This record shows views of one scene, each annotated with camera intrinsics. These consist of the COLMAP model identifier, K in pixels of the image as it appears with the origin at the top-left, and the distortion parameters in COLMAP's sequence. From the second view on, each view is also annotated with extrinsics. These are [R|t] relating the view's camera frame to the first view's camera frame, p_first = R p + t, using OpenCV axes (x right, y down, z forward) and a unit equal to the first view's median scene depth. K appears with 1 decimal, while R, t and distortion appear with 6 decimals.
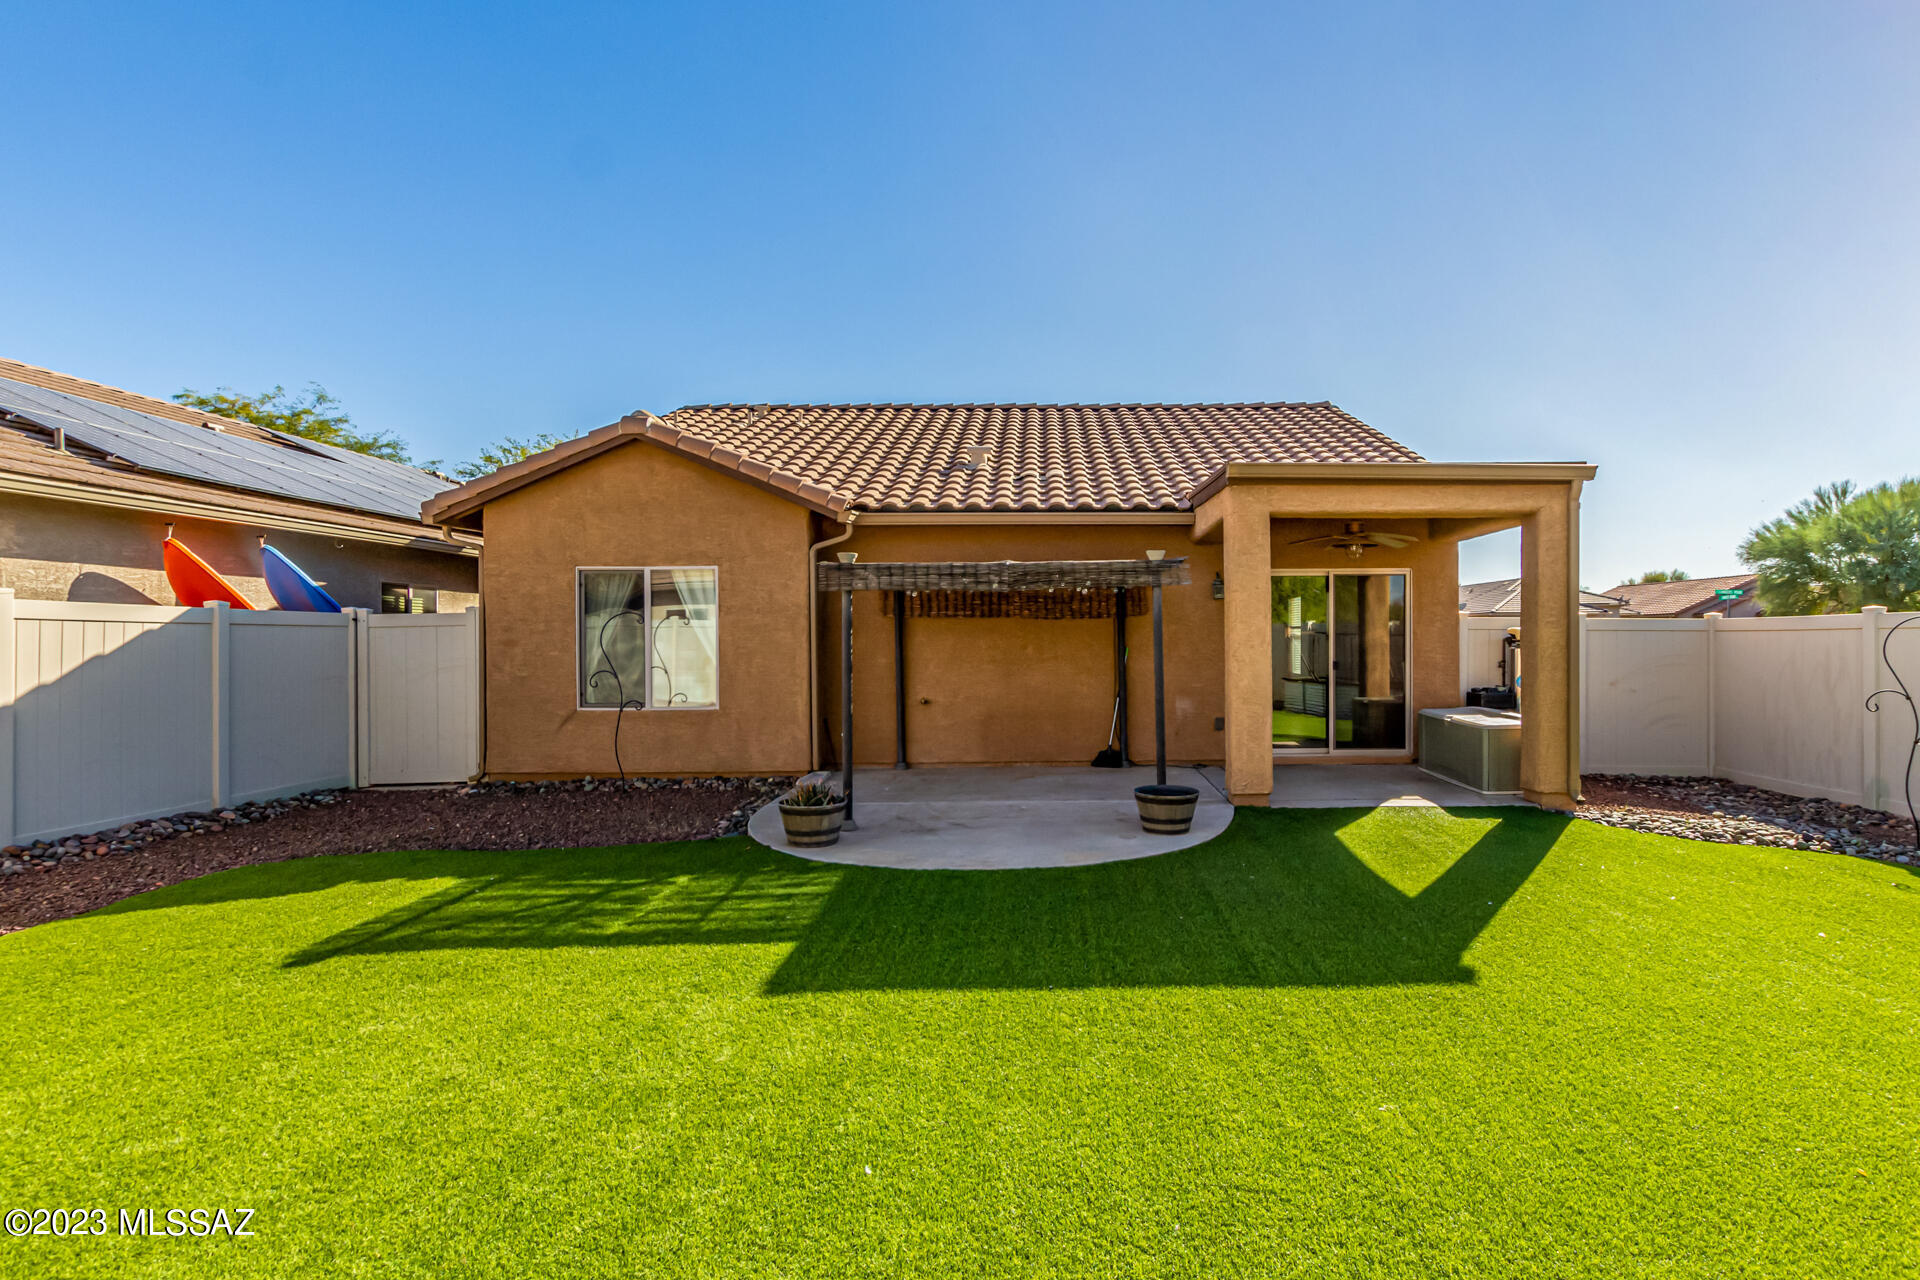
lens RADIAL K [[973.5, 0, 965.4], [0, 973.5, 632.4], [0, 0, 1]] dist [-0.000140, 0.000326]
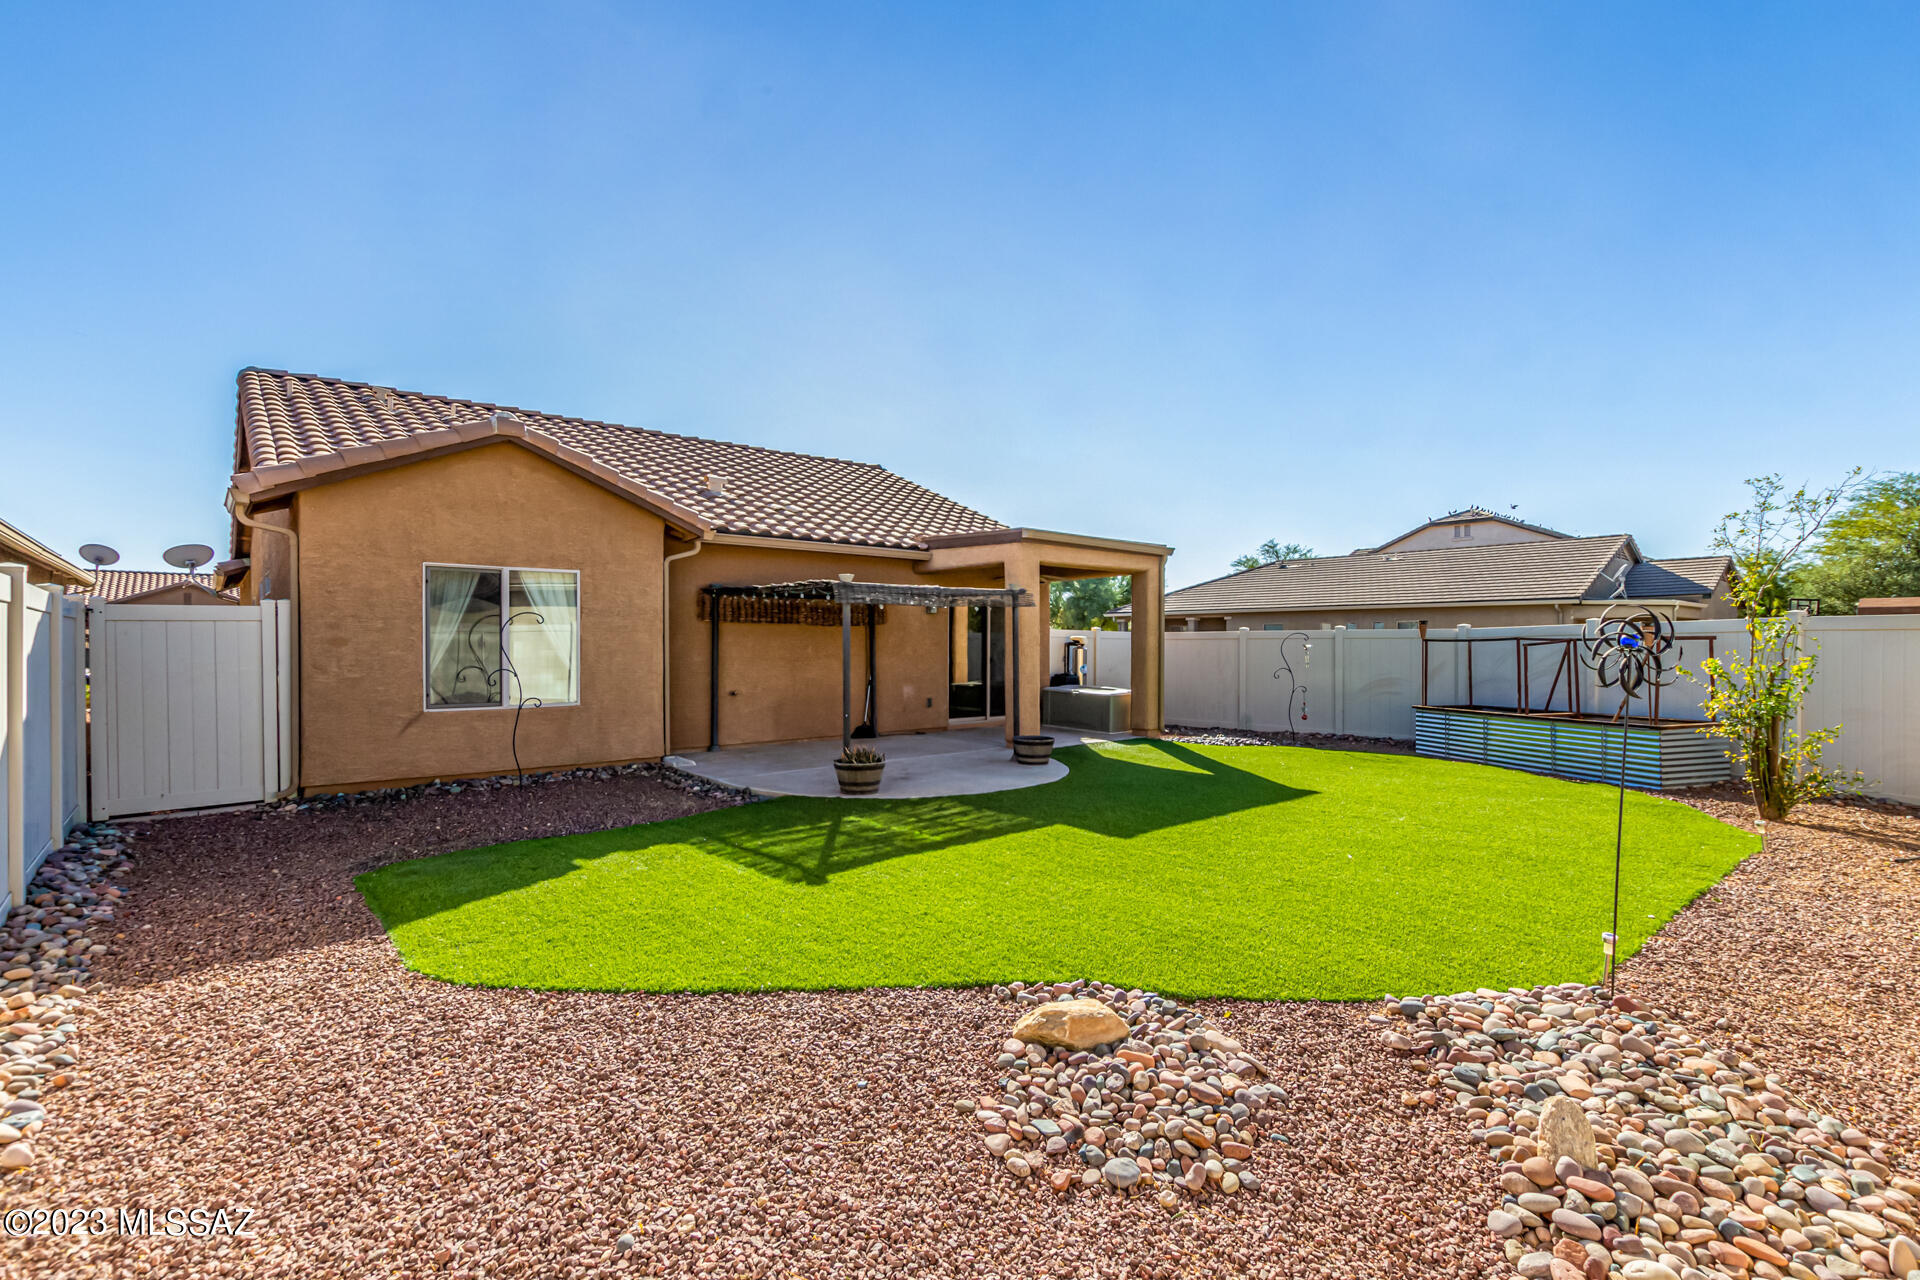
lens RADIAL K [[891.2, 0, 965.7], [0, 891.2, 639.9], [0, 0, 1]] dist [0.000631, 0.000107]
pose [[0.760166, 0.008010, 0.649680, -0.564637], [-0.007934, 0.999964, -0.003046, 0.007444], [-0.649681, -0.002839, 0.760202, -0.014966]]
